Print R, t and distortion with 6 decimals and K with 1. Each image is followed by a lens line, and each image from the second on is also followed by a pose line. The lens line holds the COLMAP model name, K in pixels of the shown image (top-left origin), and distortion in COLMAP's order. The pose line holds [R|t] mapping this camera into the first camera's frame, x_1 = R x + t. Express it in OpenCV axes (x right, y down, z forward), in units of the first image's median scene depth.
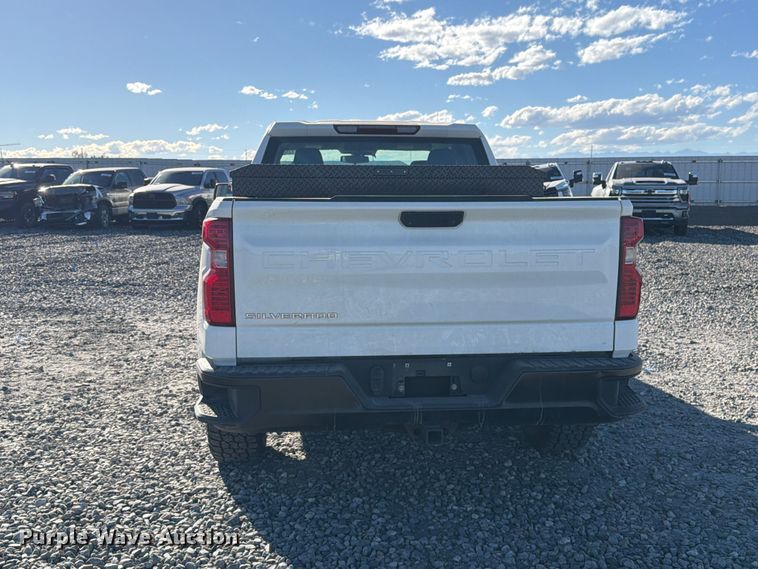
lens RADIAL K [[841.1, 0, 383.6], [0, 841.1, 285.7], [0, 0, 1]] dist [0.146935, -0.332521]
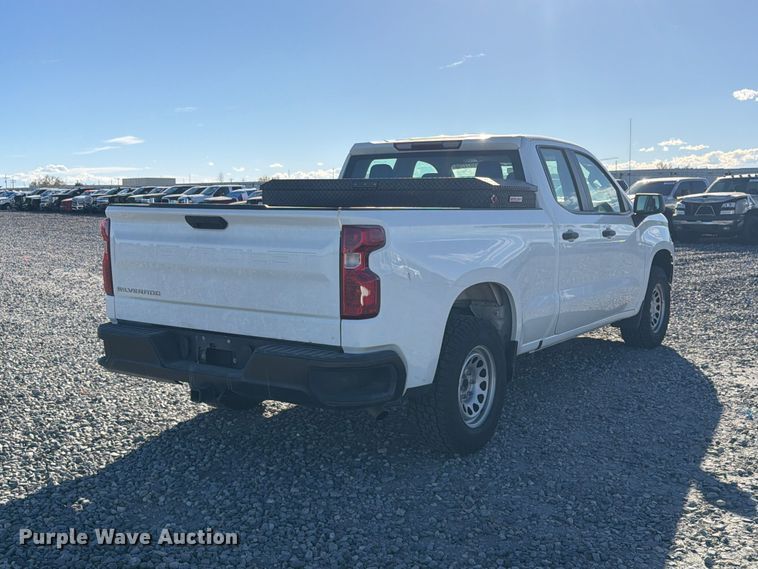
lens RADIAL K [[841.1, 0, 383.6], [0, 841.1, 285.7], [0, 0, 1]] dist [0.146935, -0.332521]
pose [[0.758571, 0.069218, -0.647903, 0.671991], [-0.077318, 0.996878, 0.015976, -0.015803], [0.646987, 0.037976, 0.761555, 0.131327]]
